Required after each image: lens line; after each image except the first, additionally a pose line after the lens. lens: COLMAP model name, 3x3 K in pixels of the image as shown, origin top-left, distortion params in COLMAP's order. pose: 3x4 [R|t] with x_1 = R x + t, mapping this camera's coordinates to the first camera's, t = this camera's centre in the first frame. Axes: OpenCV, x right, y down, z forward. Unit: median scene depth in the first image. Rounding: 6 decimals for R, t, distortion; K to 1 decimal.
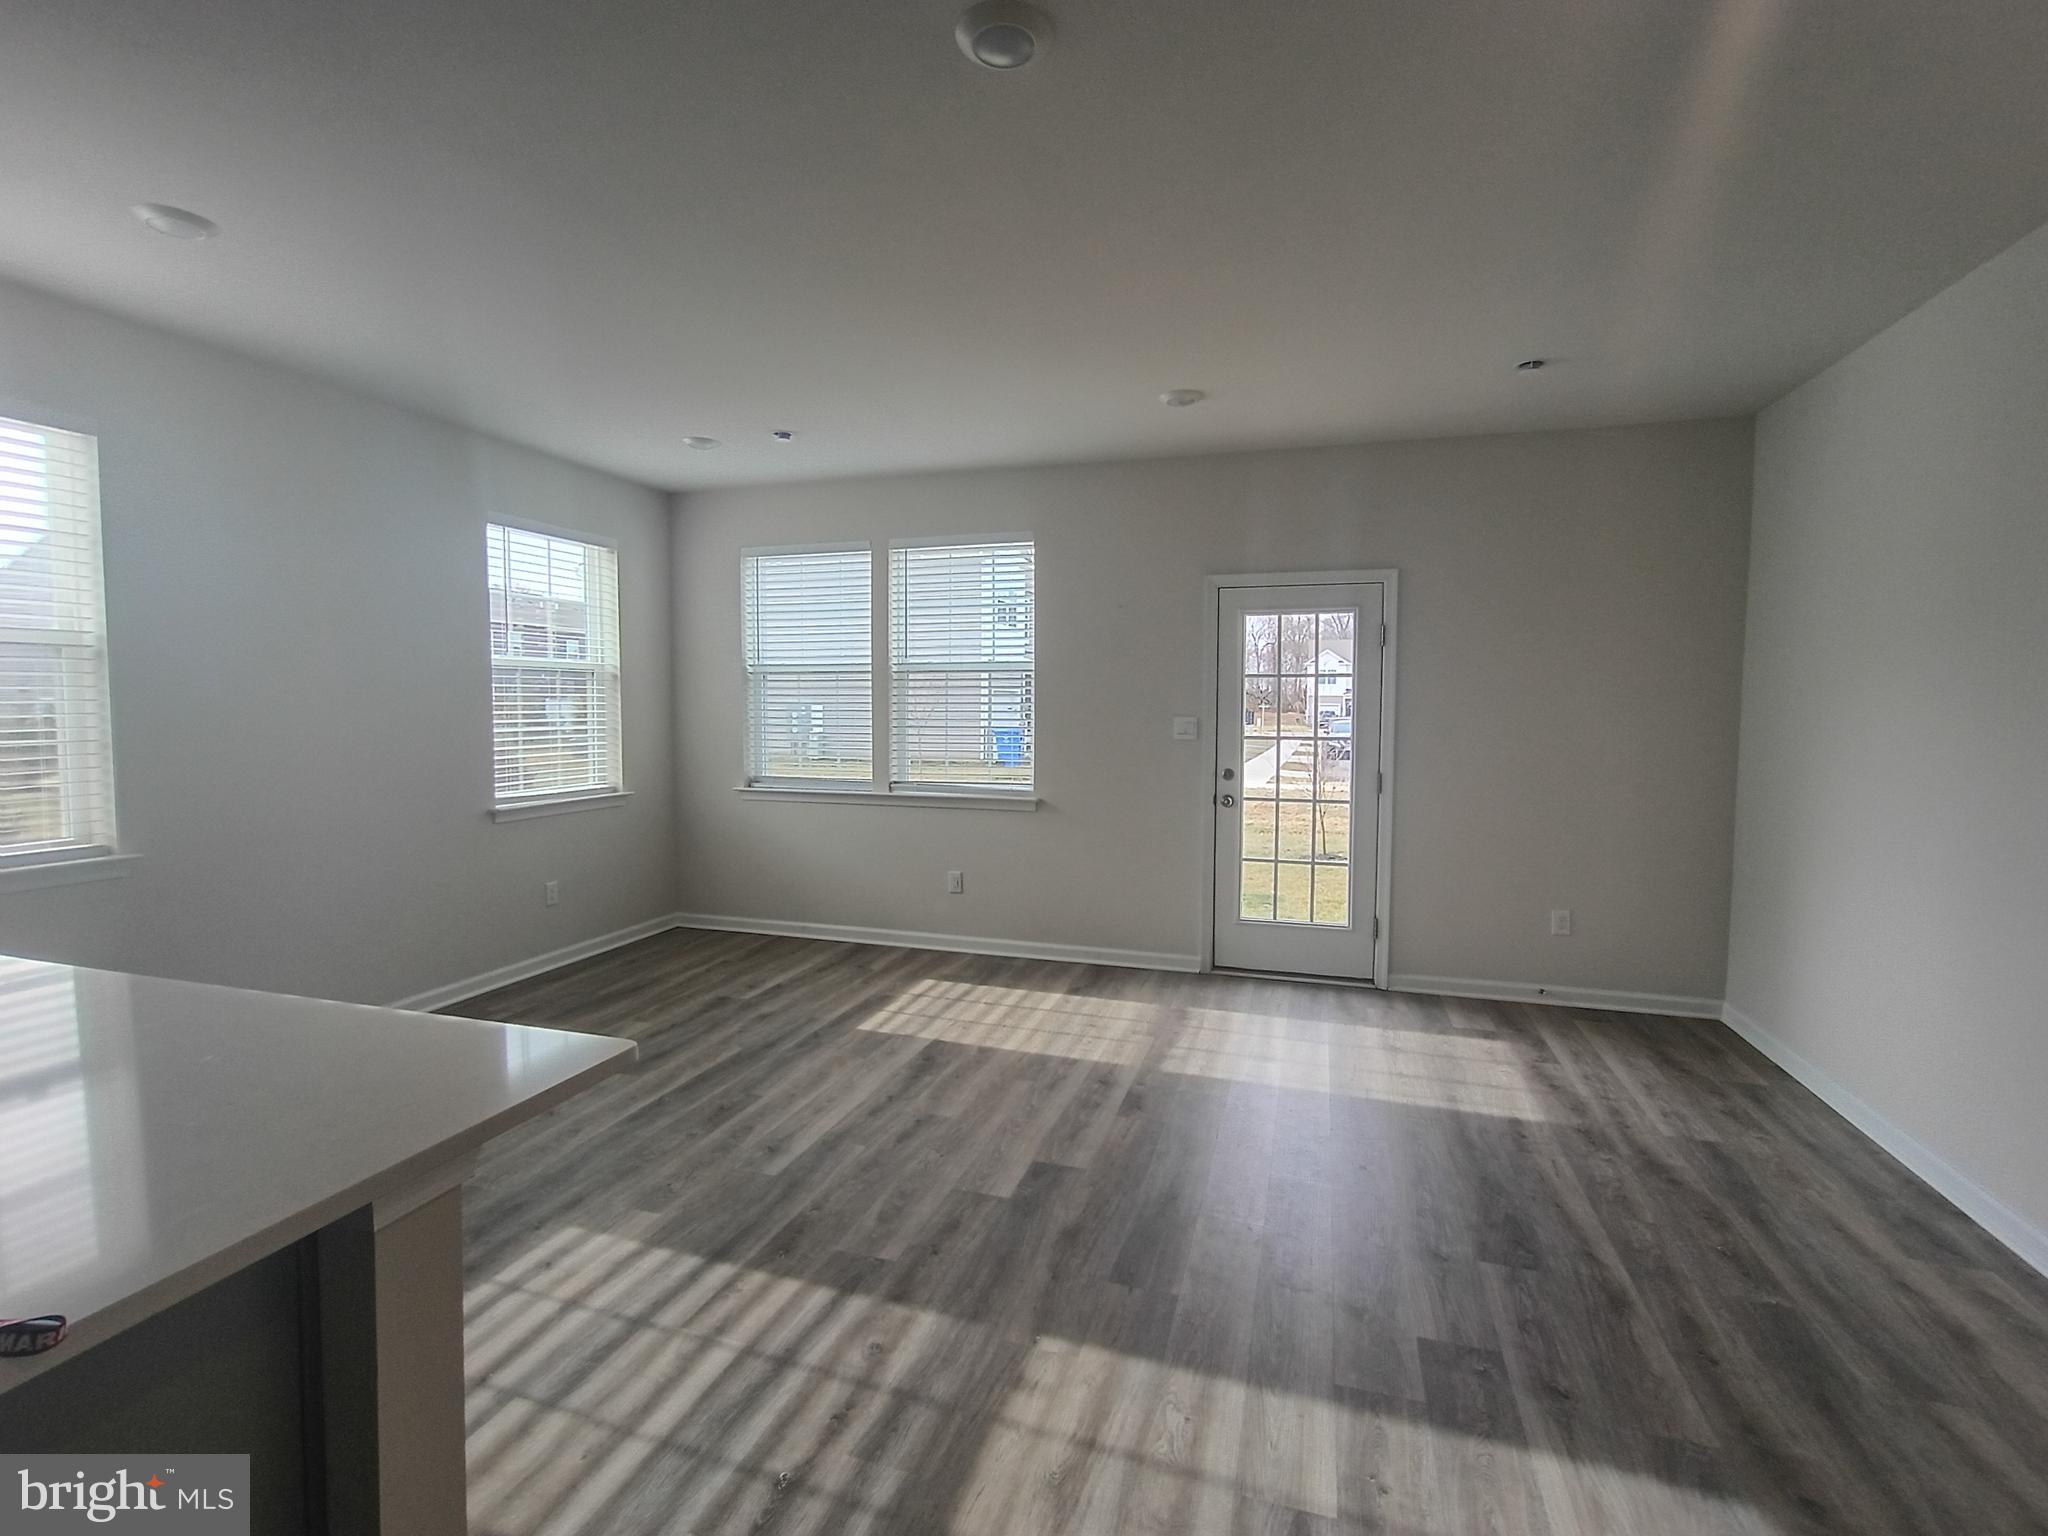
lens RADIAL K [[944.1, 0, 1022.3], [0, 944.1, 758.6], [0, 0, 1]] dist [0.014775, -0.000628]
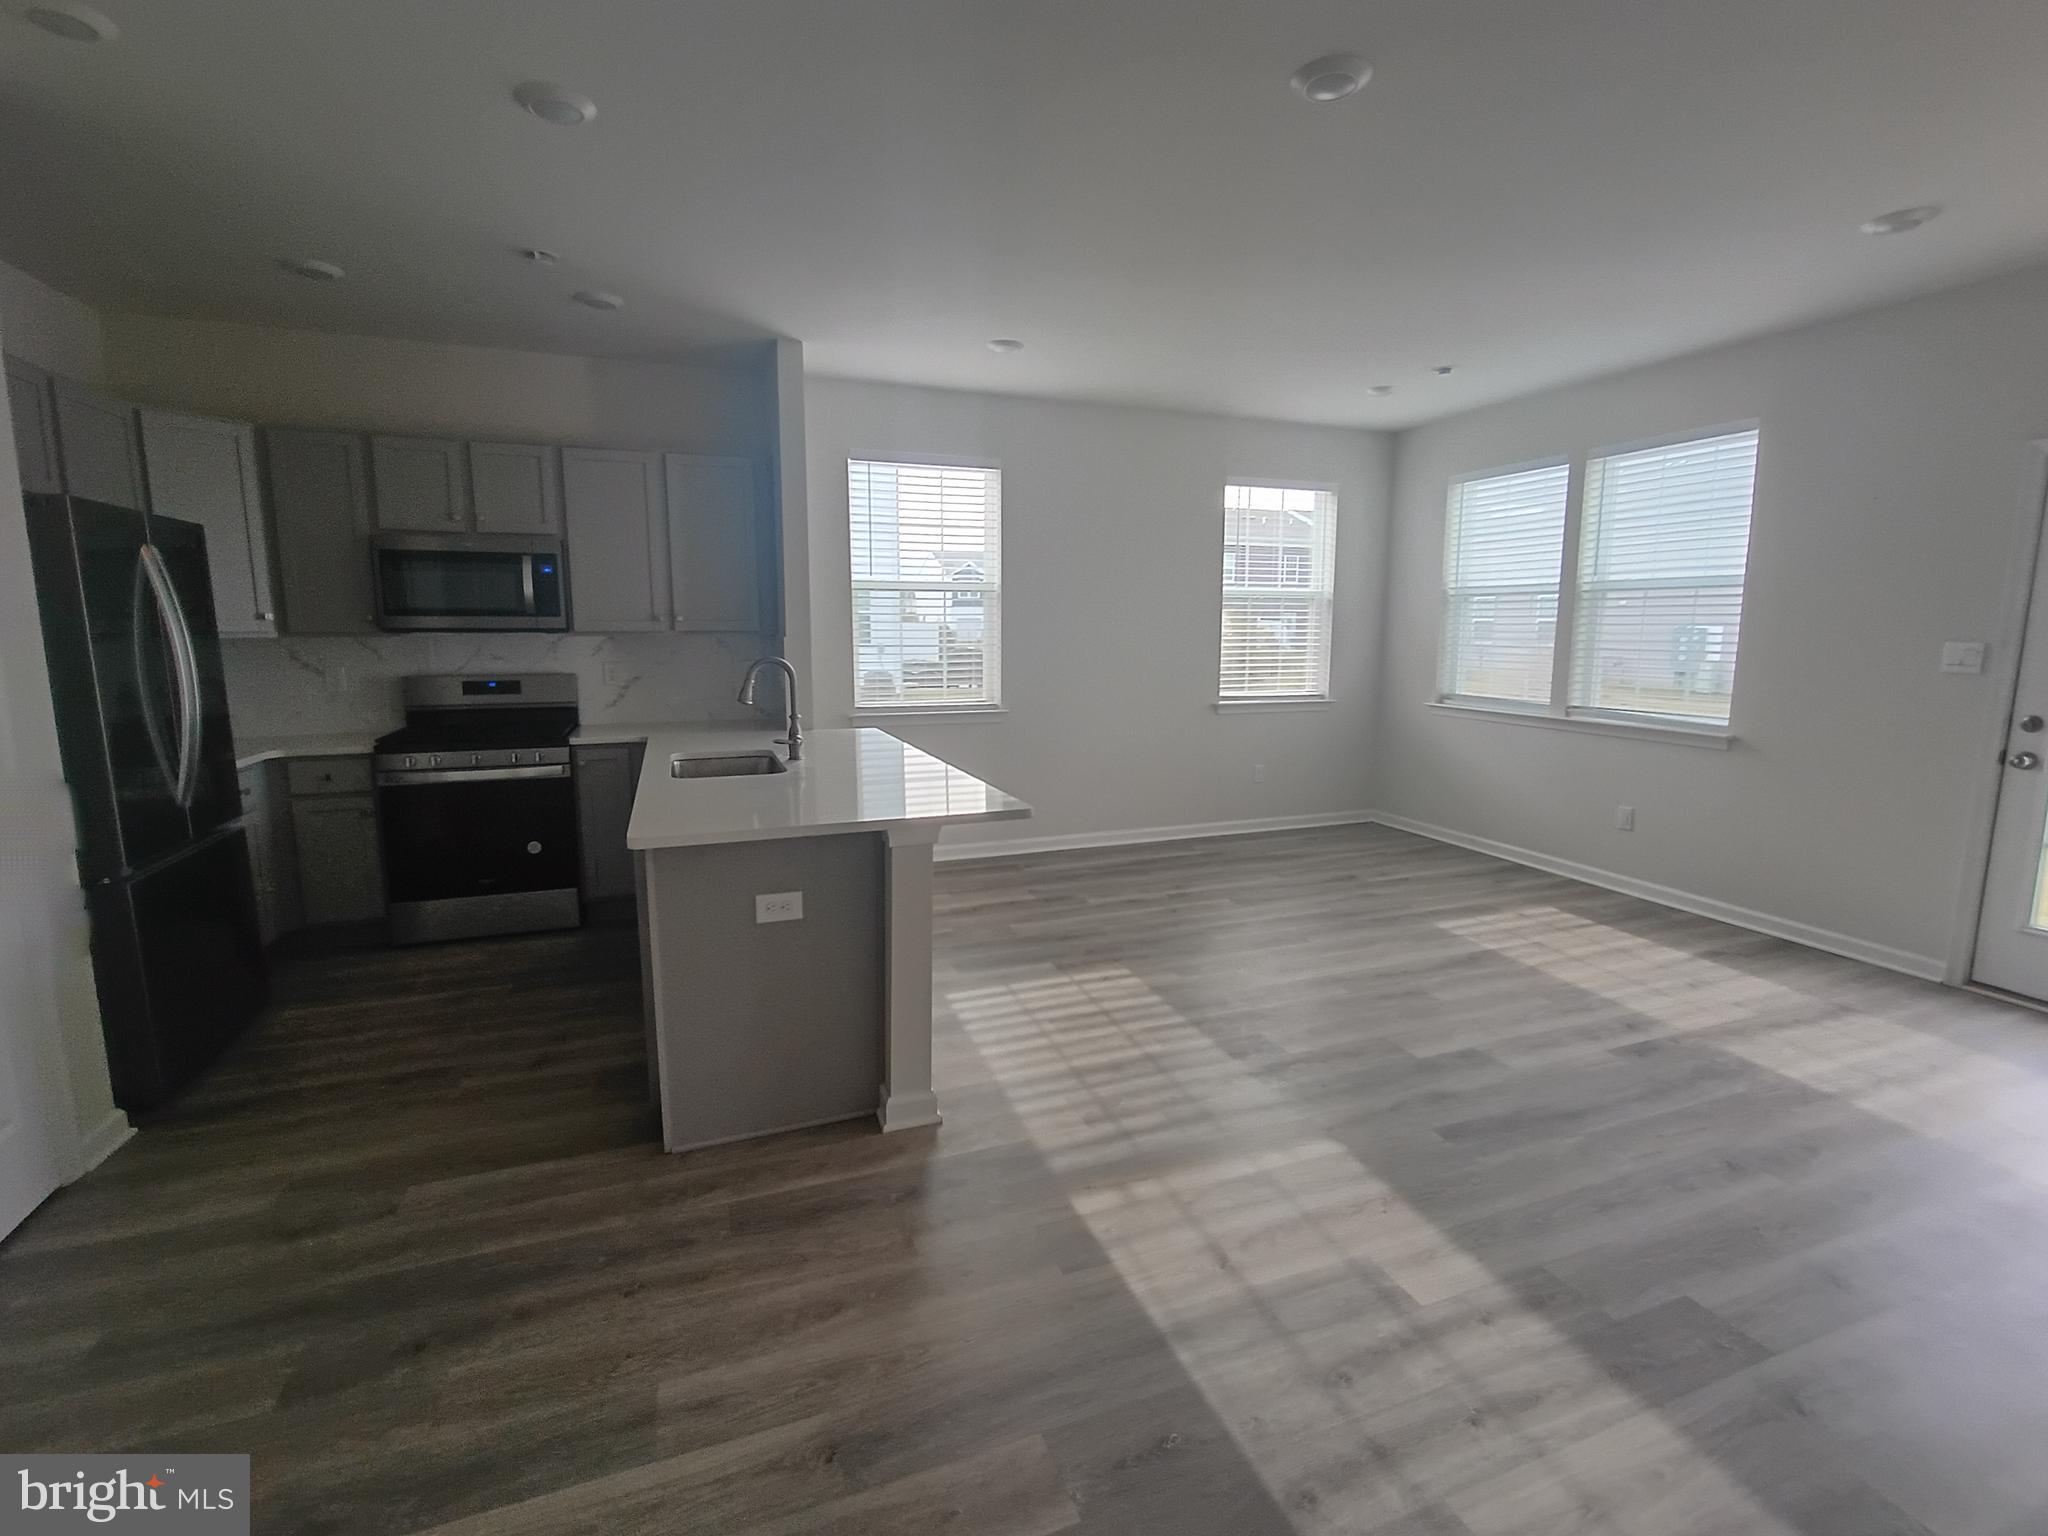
lens RADIAL K [[944.1, 0, 1033.8], [0, 944.1, 761.4], [0, 0, 1]] dist [0.014775, -0.000628]
pose [[0.625053, 0.113827, -0.772238, 0.290027], [-0.049151, 0.993087, 0.106596, 0.004339], [0.779033, -0.028672, 0.626327, -0.037171]]
